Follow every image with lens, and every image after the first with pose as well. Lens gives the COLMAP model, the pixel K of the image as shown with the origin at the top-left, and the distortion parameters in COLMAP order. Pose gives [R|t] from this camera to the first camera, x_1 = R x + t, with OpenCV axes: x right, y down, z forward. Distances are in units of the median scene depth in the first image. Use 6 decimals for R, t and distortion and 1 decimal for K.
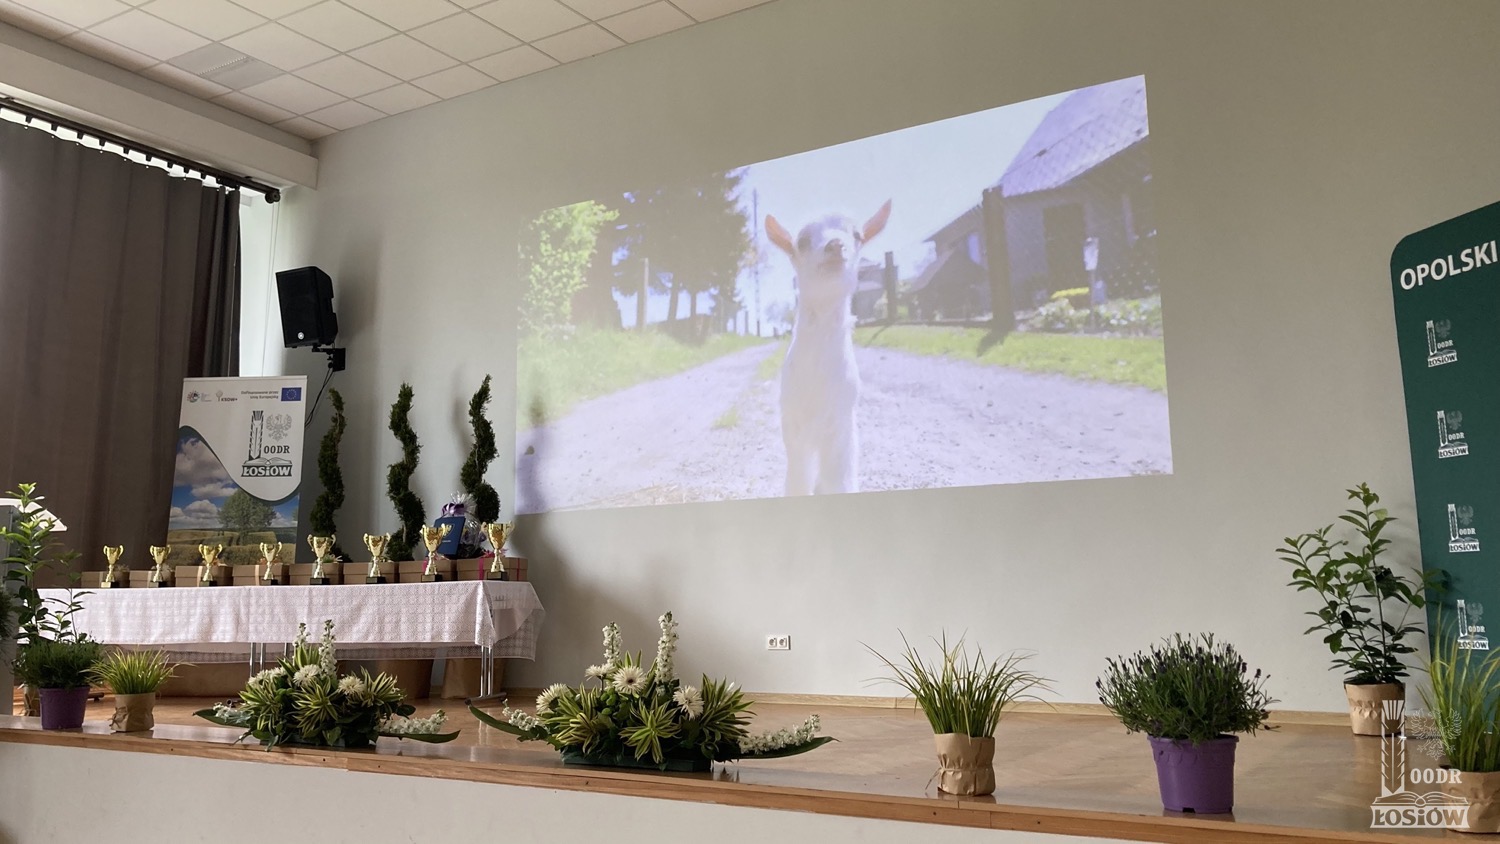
lens RADIAL K [[1229.5, 0, 731.4], [0, 1229.5, 389.1], [0, 0, 1]] dist [-0.014804, 0.072829]
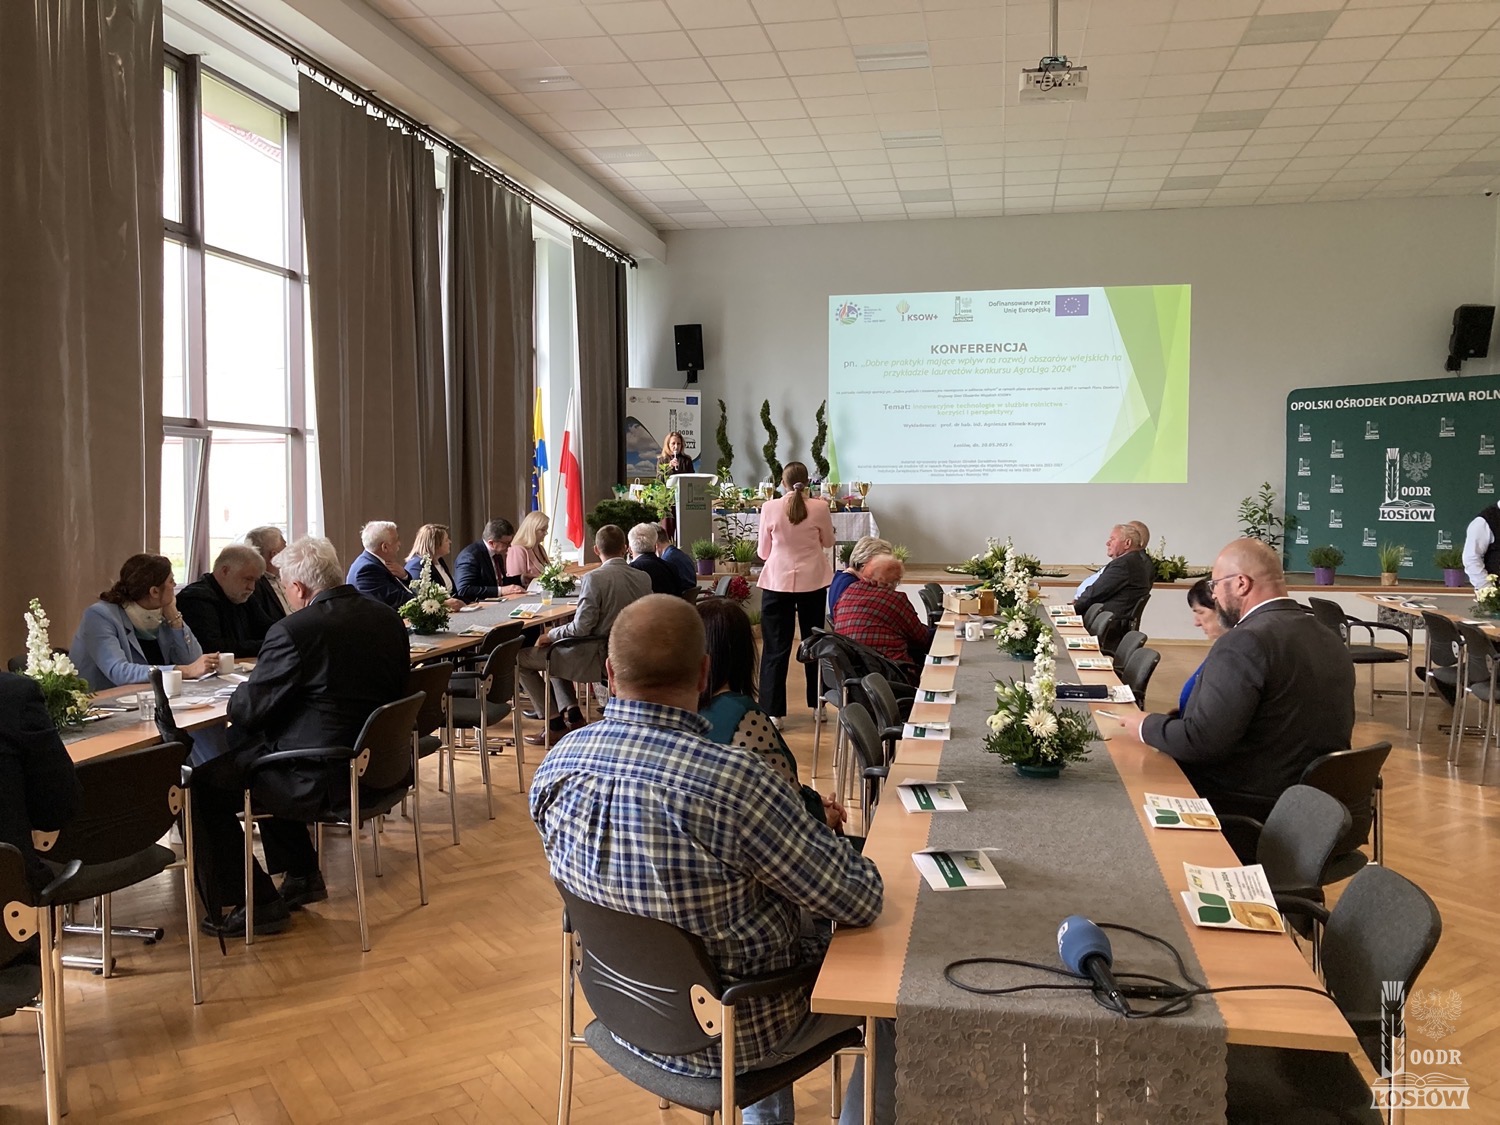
lens RADIAL K [[1202.4, 0, 750.0], [0, 1202.4, 562.5], [0, 0, 1]] dist [-0.005922, -0.038525]
pose [[0.941777, -0.011255, 0.336049, -1.370846], [-0.066310, 0.973595, 0.218442, -0.238698], [-0.329634, -0.228007, 0.916163, -1.009474]]
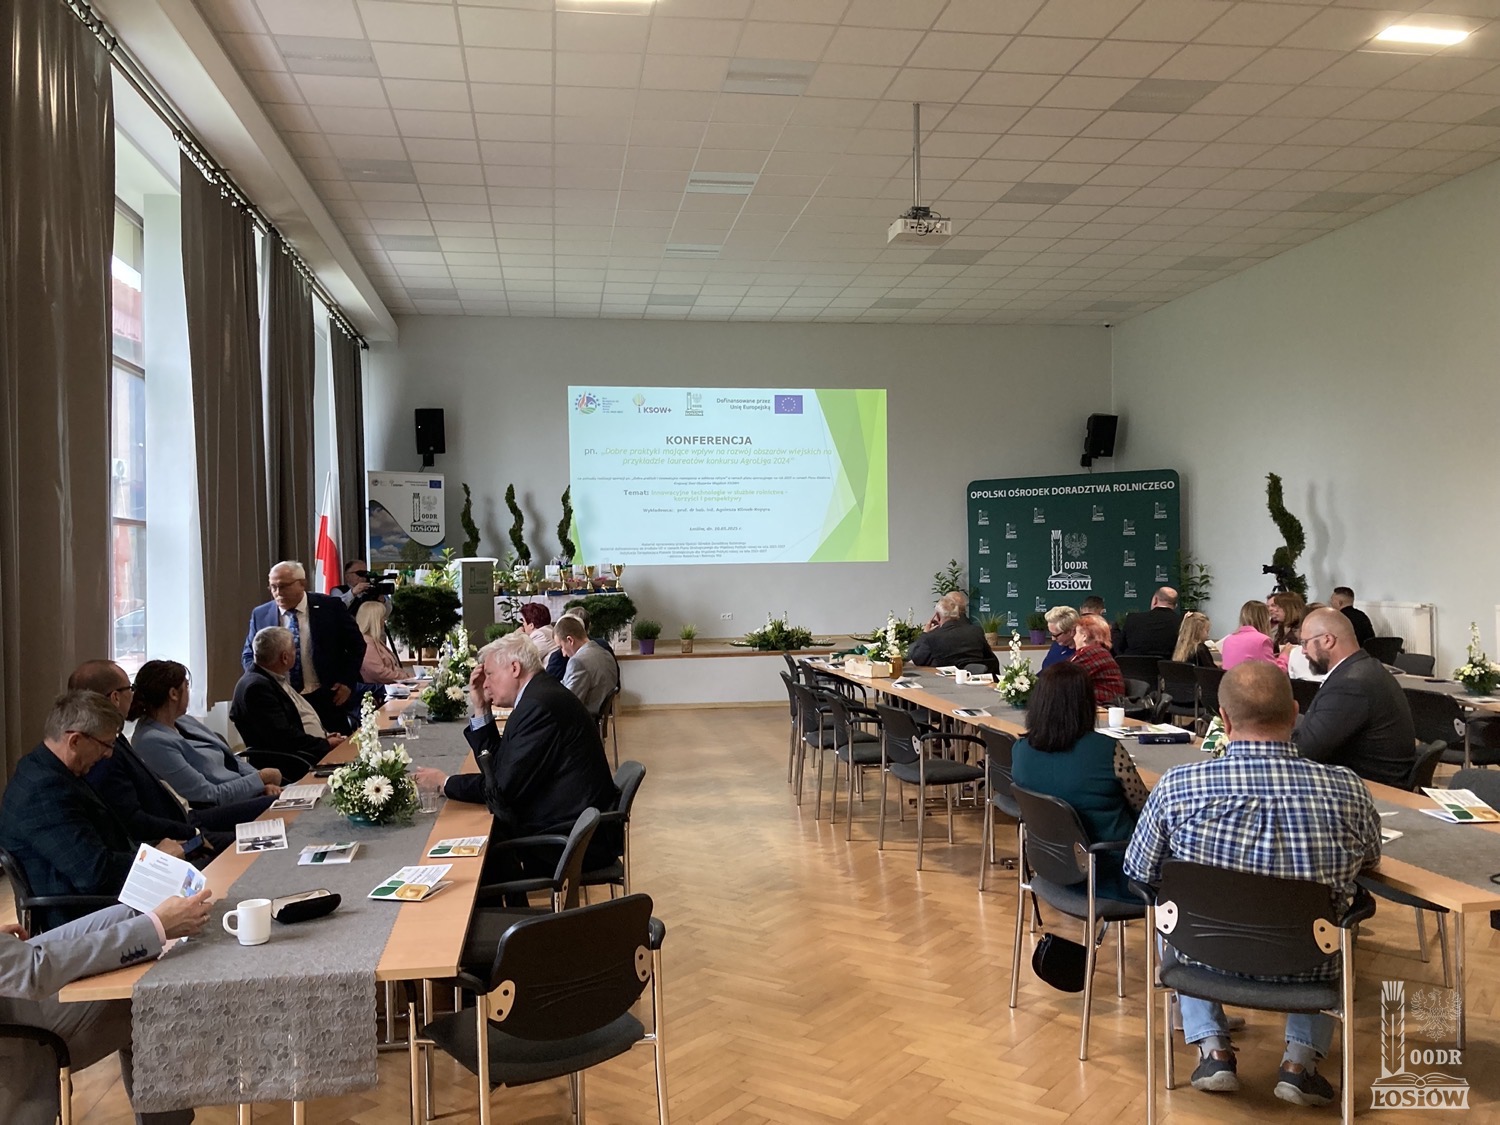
lens RADIAL K [[1184.1, 0, 750.0], [0, 1184.1, 562.5], [0, 0, 1]] dist [0.043347, -0.005463]
pose [[0.759709, 0.000197, 0.650263, -1.781911], [-0.105013, 0.986911, 0.122388, -0.221962], [-0.641728, -0.161265, 0.749786, -0.889860]]
